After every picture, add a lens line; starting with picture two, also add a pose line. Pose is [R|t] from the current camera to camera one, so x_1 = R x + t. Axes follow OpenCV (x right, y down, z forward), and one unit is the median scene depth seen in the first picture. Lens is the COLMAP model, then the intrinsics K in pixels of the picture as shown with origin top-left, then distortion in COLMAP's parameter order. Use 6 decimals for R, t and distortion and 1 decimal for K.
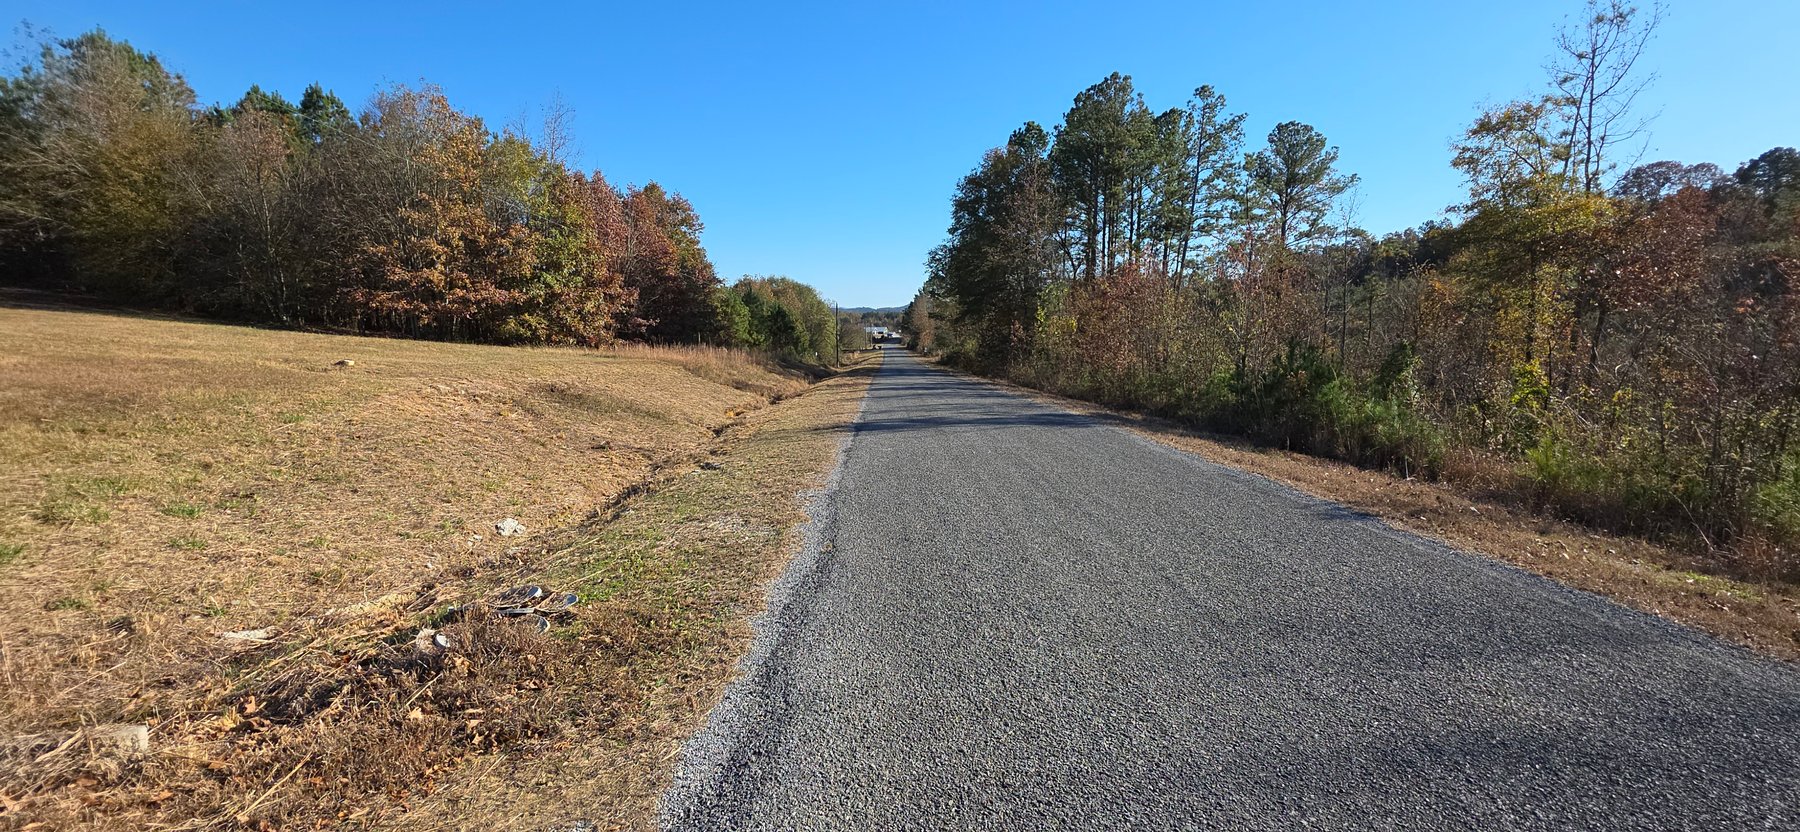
lens RADIAL K [[717.5, 0, 893.6], [0, 717.5, 413.3], [0, 0, 1]] dist [0.014635, -0.008618]
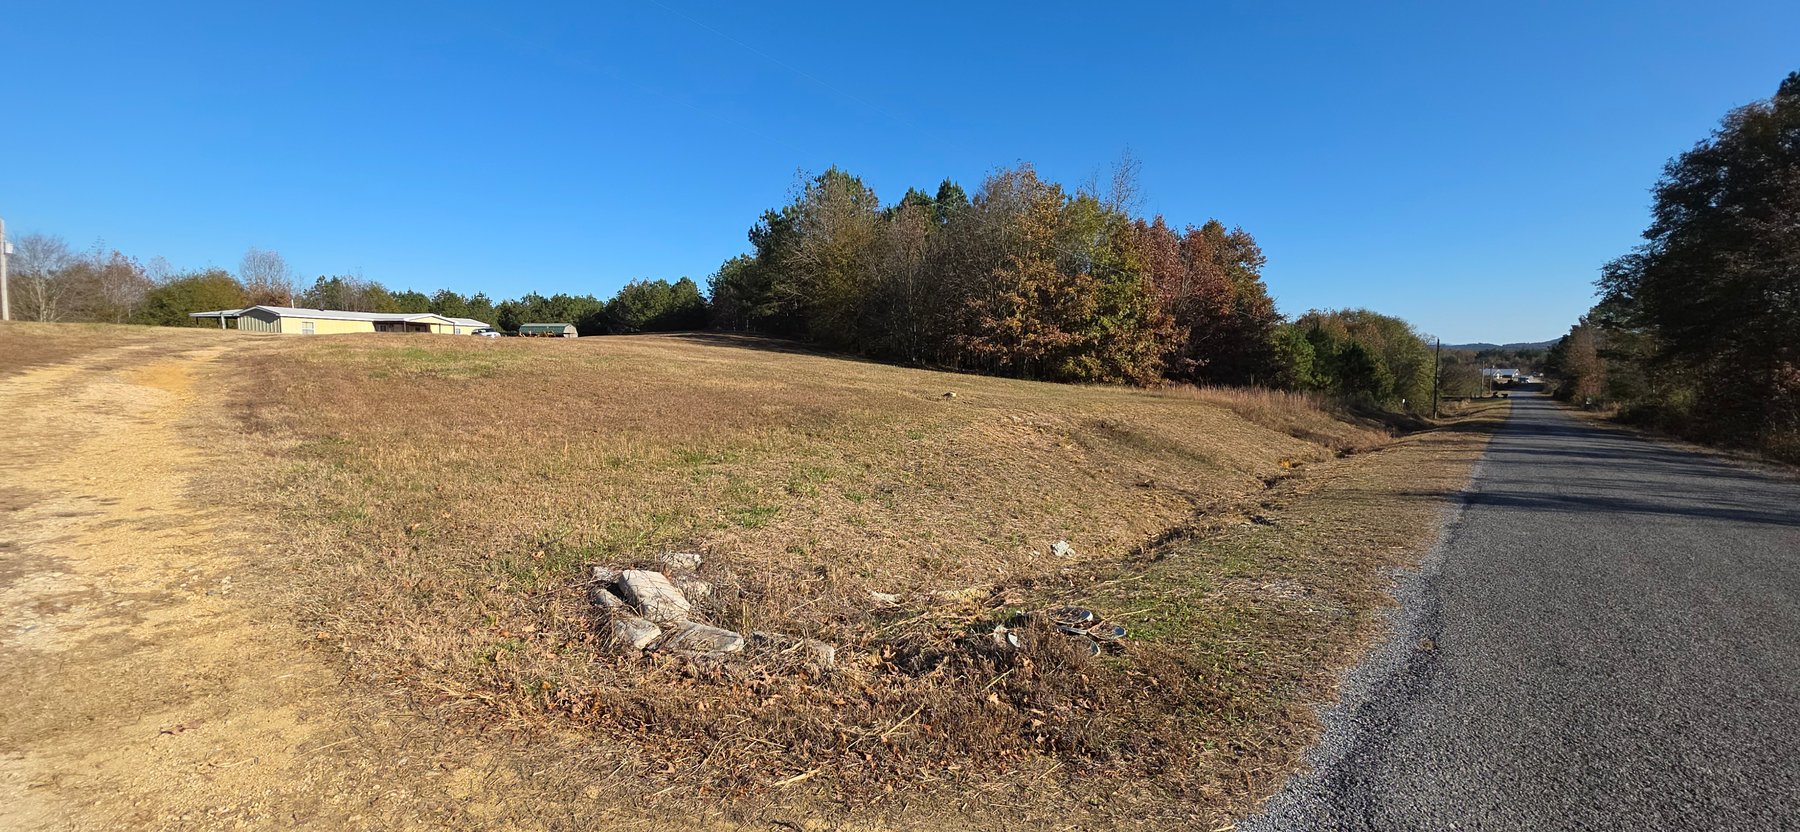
lens RADIAL K [[717.5, 0, 893.6], [0, 717.5, 413.3], [0, 0, 1]] dist [0.014635, -0.008618]
pose [[0.750702, 0.049958, -0.658749, -0.004307], [-0.085927, 0.996050, -0.022383, -0.000386], [0.655028, 0.073407, 0.752030, -0.001998]]
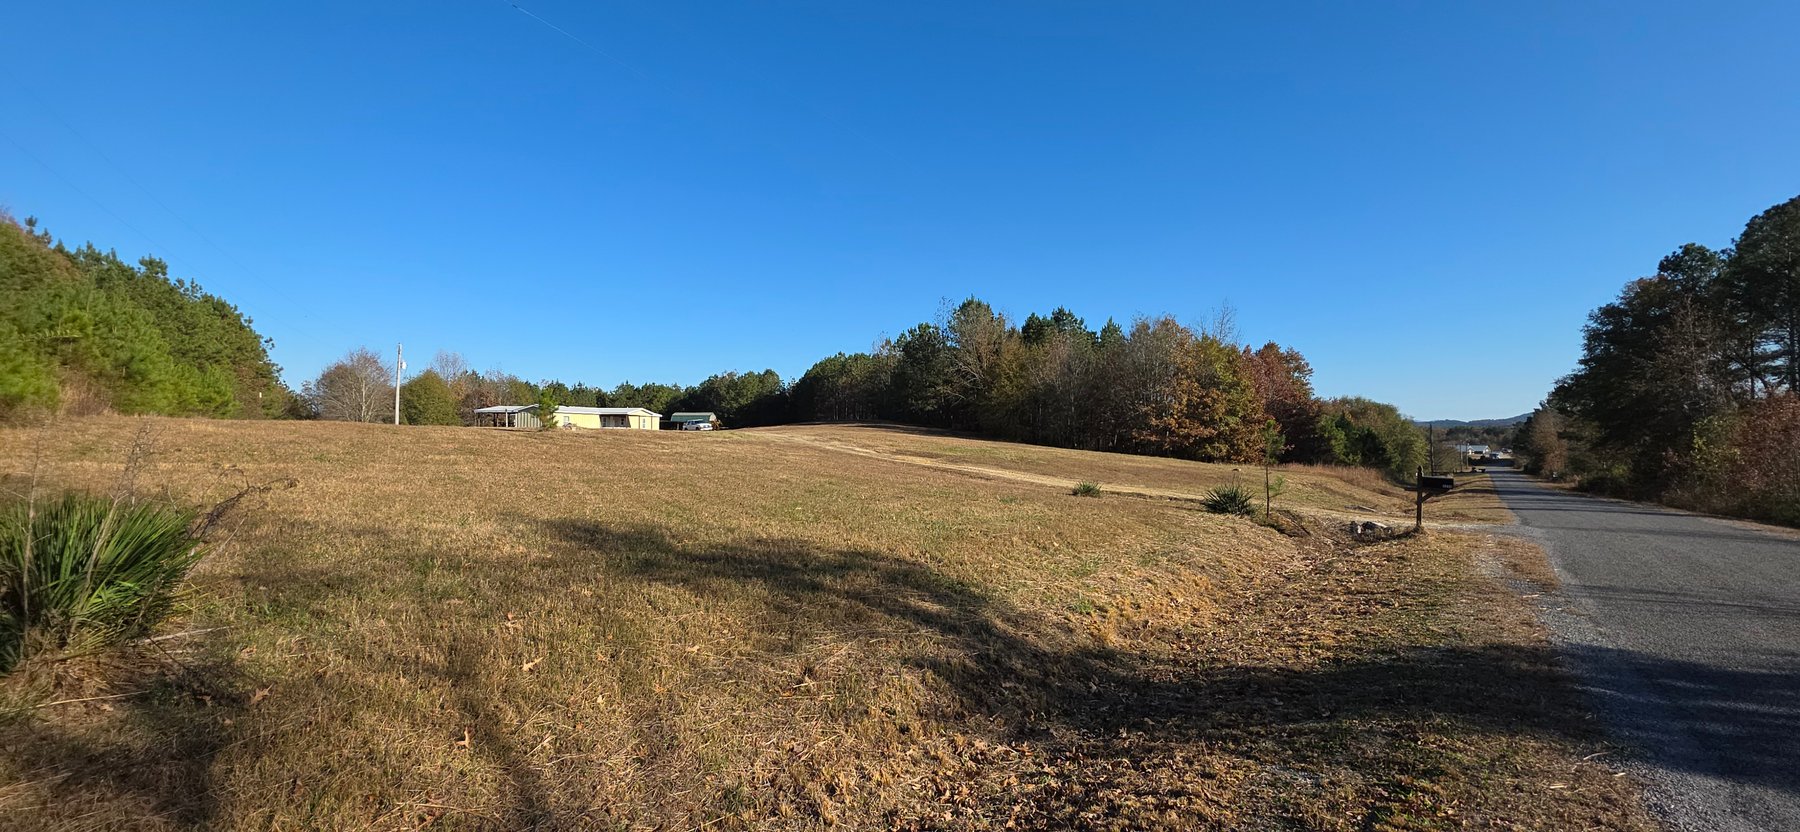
lens RADIAL K [[717.5, 0, 893.6], [0, 717.5, 413.3], [0, 0, 1]] dist [0.014635, -0.008618]
pose [[0.767753, -0.023001, -0.640332, -0.040234], [-0.080076, 0.988076, -0.131502, 0.082412], [0.635722, 0.152236, 0.756757, -0.851138]]
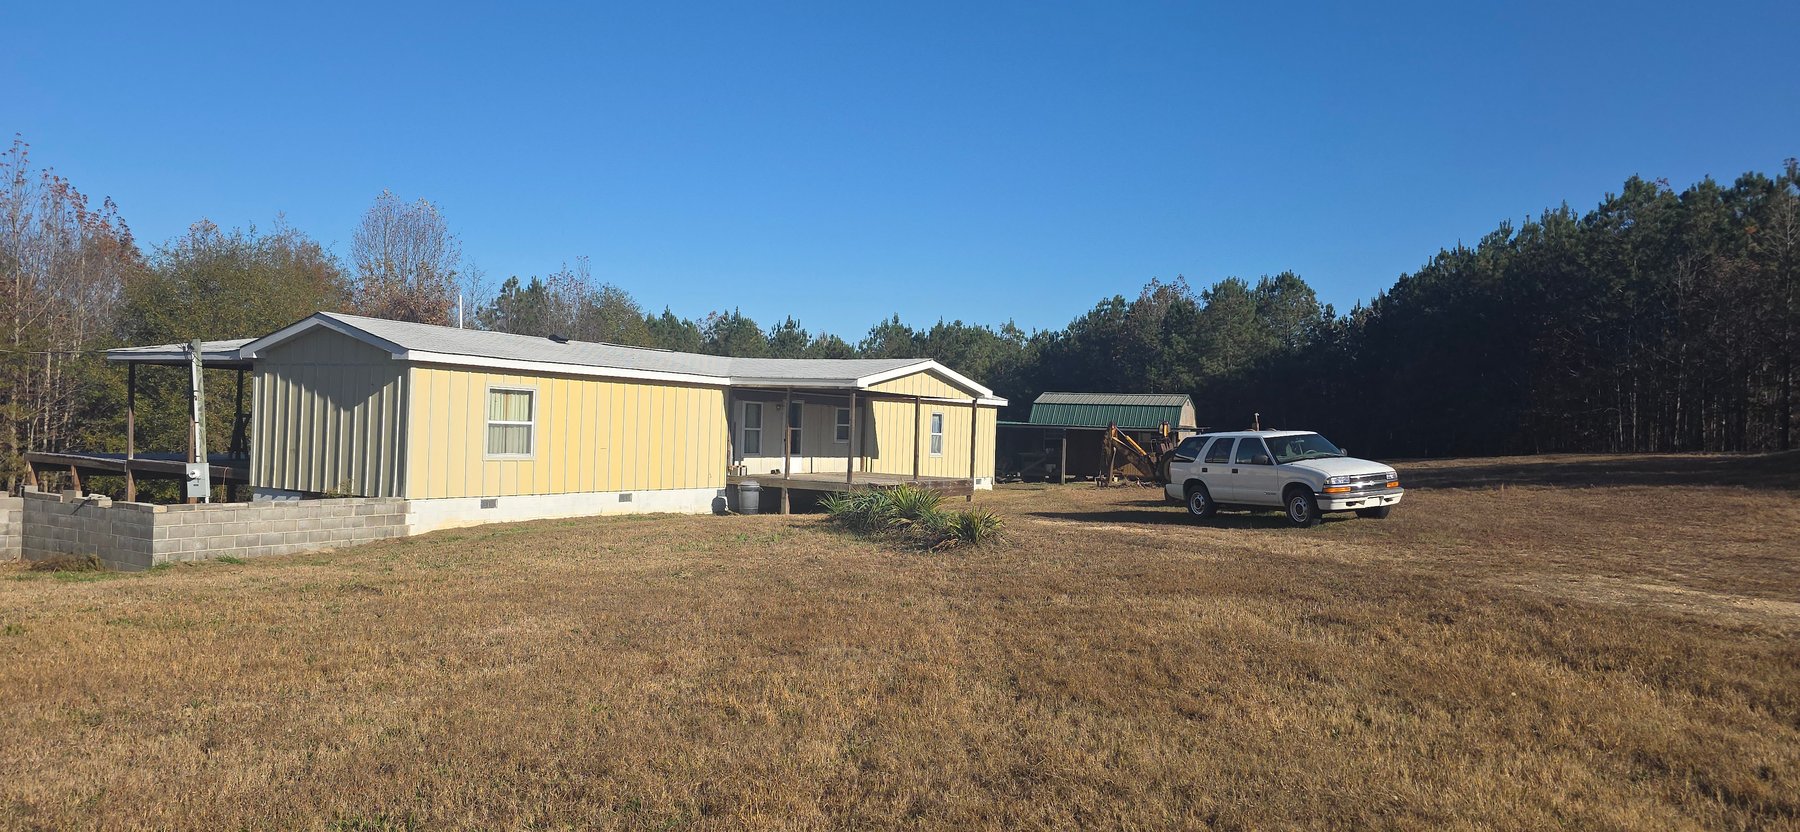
lens RADIAL K [[1204.7, 0, 889.0], [0, 1204.7, 415.7], [0, 0, 1]] dist [0.096962, -0.116123]
pose [[0.485746, -0.000237, -0.874100, -1.995112], [-0.145226, 0.986080, -0.080971, -0.127313], [0.861952, 0.166274, 0.478949, 0.294539]]
